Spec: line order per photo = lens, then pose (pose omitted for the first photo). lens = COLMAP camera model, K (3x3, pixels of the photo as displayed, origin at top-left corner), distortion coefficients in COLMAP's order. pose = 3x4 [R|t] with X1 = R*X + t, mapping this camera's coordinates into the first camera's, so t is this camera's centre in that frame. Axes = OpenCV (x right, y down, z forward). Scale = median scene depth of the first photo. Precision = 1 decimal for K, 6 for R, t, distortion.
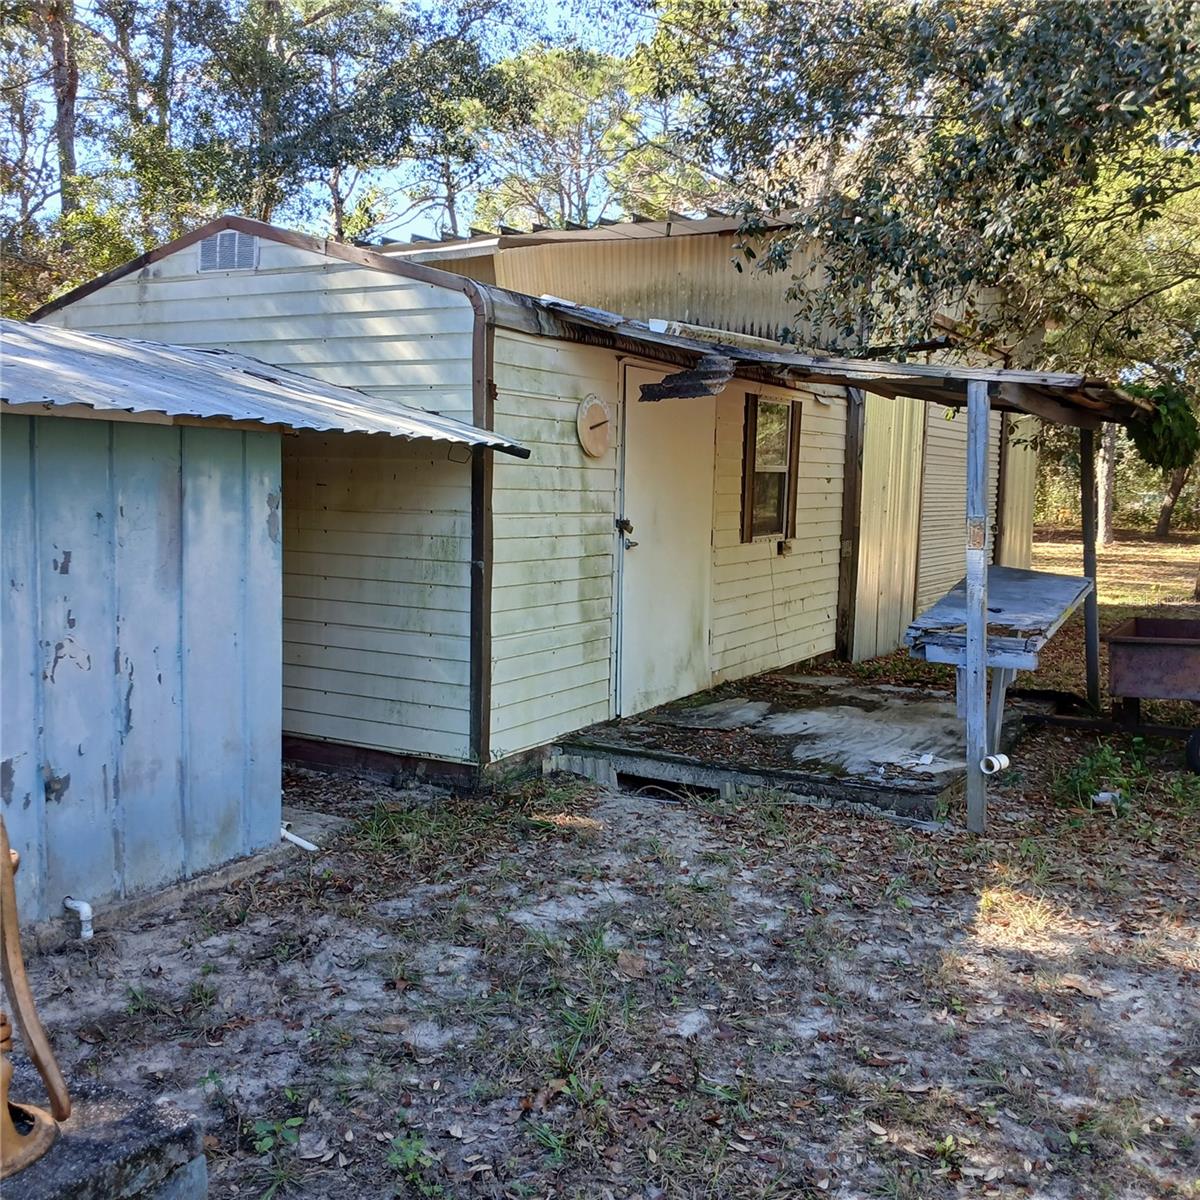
lens RADIAL K [[1262.1, 0, 615.1], [0, 1262.1, 586.1], [0, 0, 1]] dist [0.110435, -0.259393]
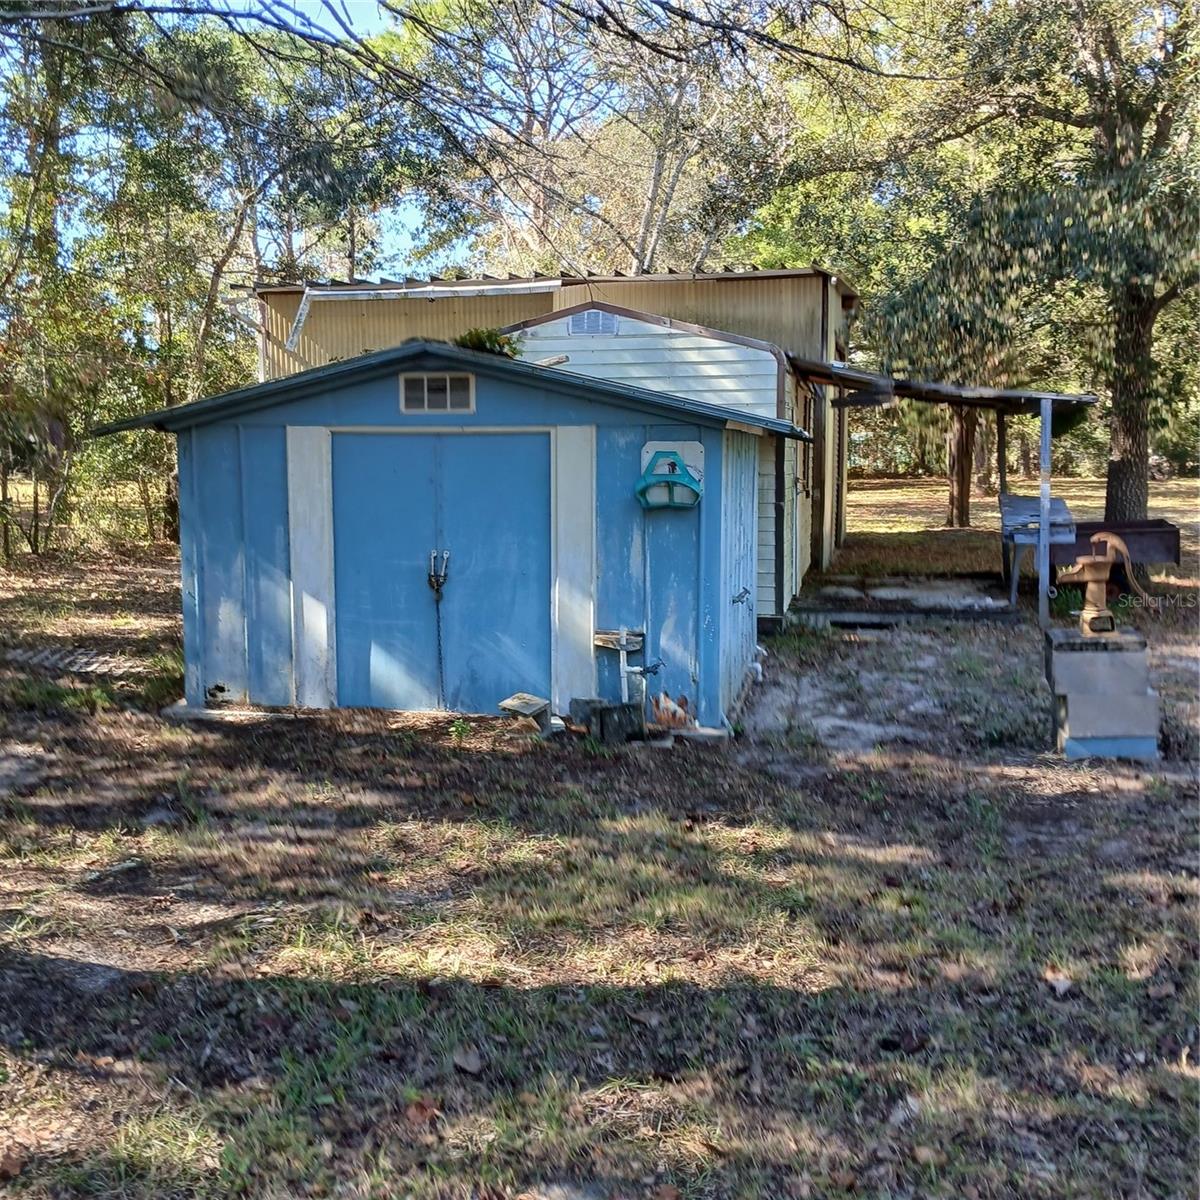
lens RADIAL K [[1262.1, 0, 615.1], [0, 1262.1, 586.1], [0, 0, 1]] dist [0.110435, -0.259393]
pose [[0.955857, -0.059348, 0.287777, -0.789065], [0.051321, 0.998056, 0.035365, 0.021419], [-0.289316, -0.019035, 0.957044, -0.597373]]
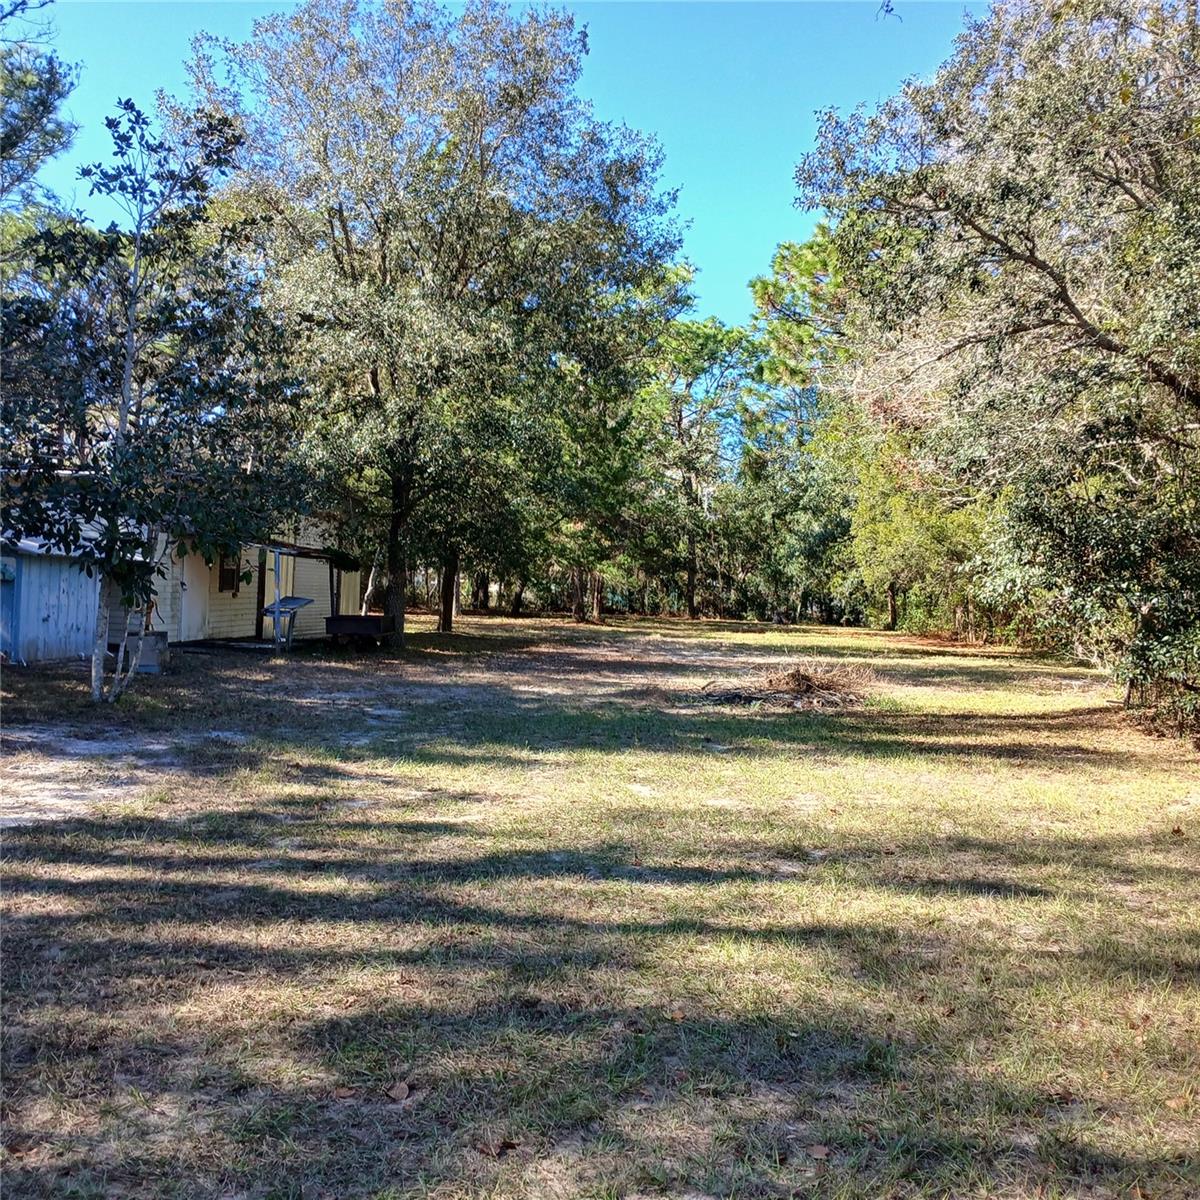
lens RADIAL K [[1262.1, 0, 615.1], [0, 1262.1, 586.1], [0, 0, 1]] dist [0.110435, -0.259393]
pose [[0.921695, 0.016664, 0.387557, -0.274136], [0.011653, 0.997437, -0.070601, 0.234016], [-0.387740, 0.069589, 0.919138, -2.860303]]
